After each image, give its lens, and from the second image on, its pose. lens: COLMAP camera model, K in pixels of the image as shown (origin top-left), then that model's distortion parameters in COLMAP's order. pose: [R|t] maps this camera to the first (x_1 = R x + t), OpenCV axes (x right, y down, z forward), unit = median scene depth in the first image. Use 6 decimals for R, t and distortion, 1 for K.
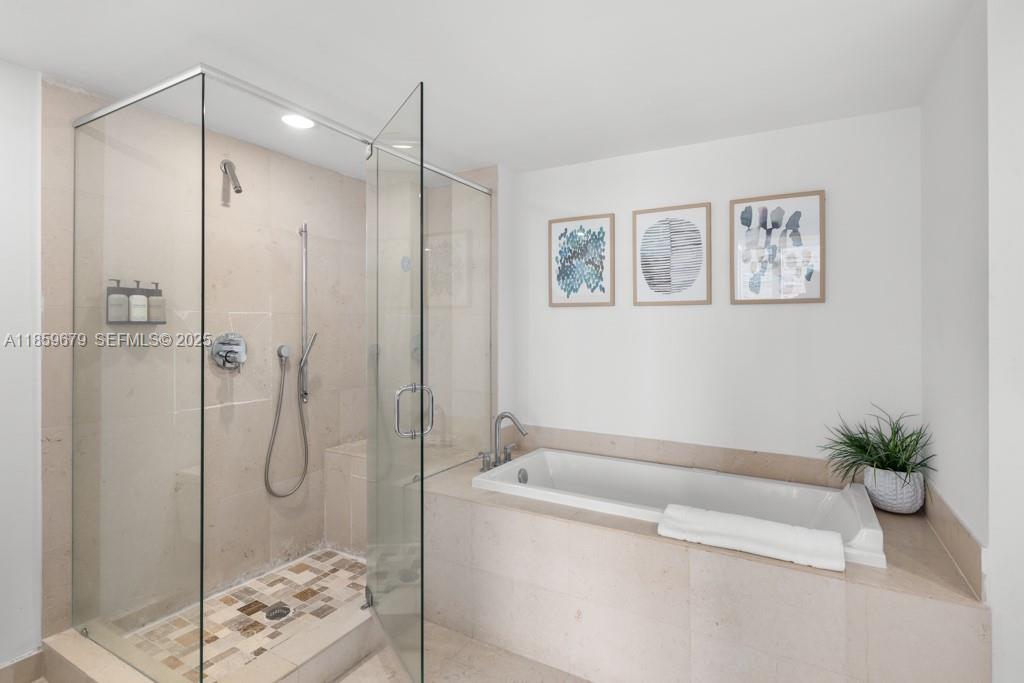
lens RADIAL K [[490.7, 0, 532.3], [0, 490.7, 331.3], [0, 0, 1]] dist [-0.000585, -0.000212]
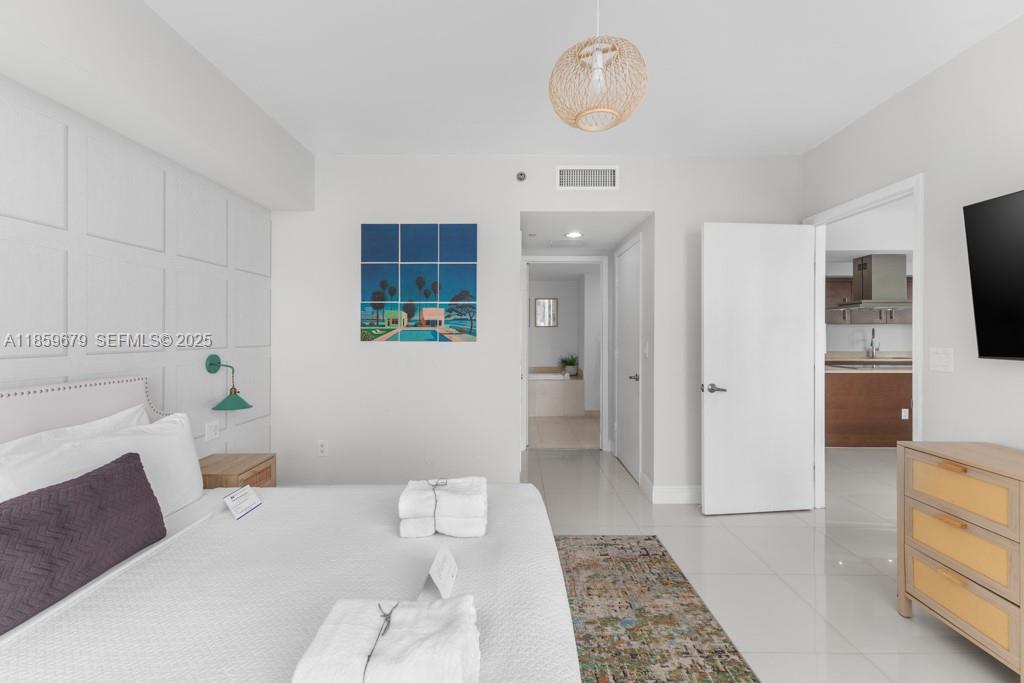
lens RADIAL K [[446.4, 0, 509.5], [0, 446.4, 327.5], [0, 0, 1]] dist [0.012095, -0.000228]
pose [[0.880831, 0.000031, 0.473431, -1.271269], [0.003205, 0.999977, -0.006029, -0.027708], [-0.473420, 0.006828, 0.880811, -1.746447]]
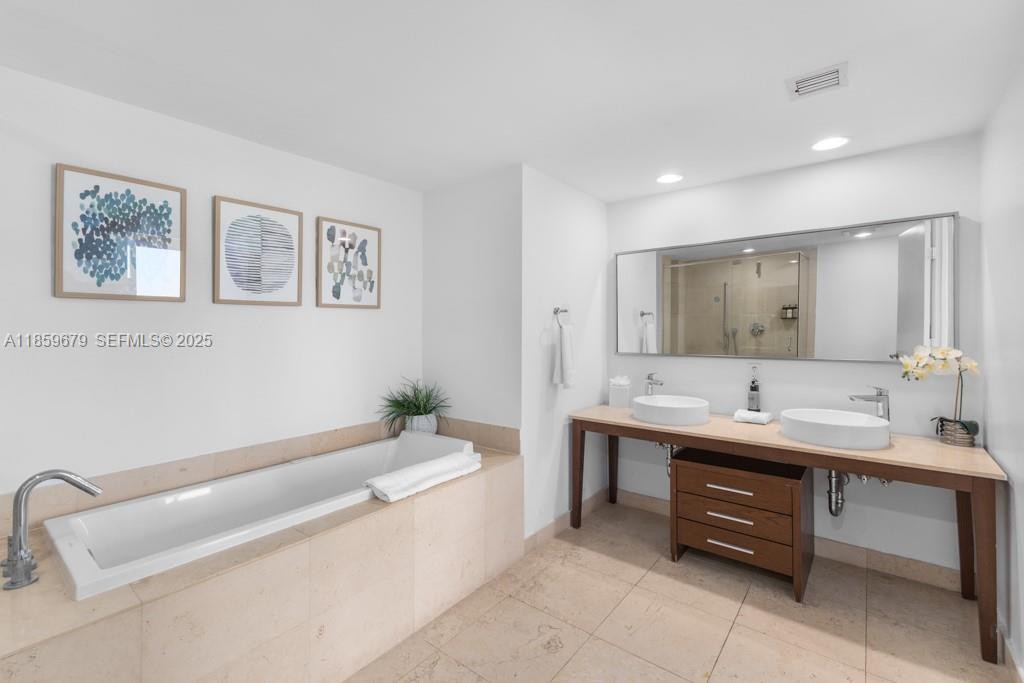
lens RADIAL K [[446.4, 0, 509.5], [0, 446.4, 327.5], [0, 0, 1]] dist [0.012095, -0.000228]
pose [[0.168730, -0.009600, 0.985615, -0.526197], [0.009990, 0.999918, 0.008029, -0.010645], [-0.985612, 0.008491, 0.168813, 0.367478]]
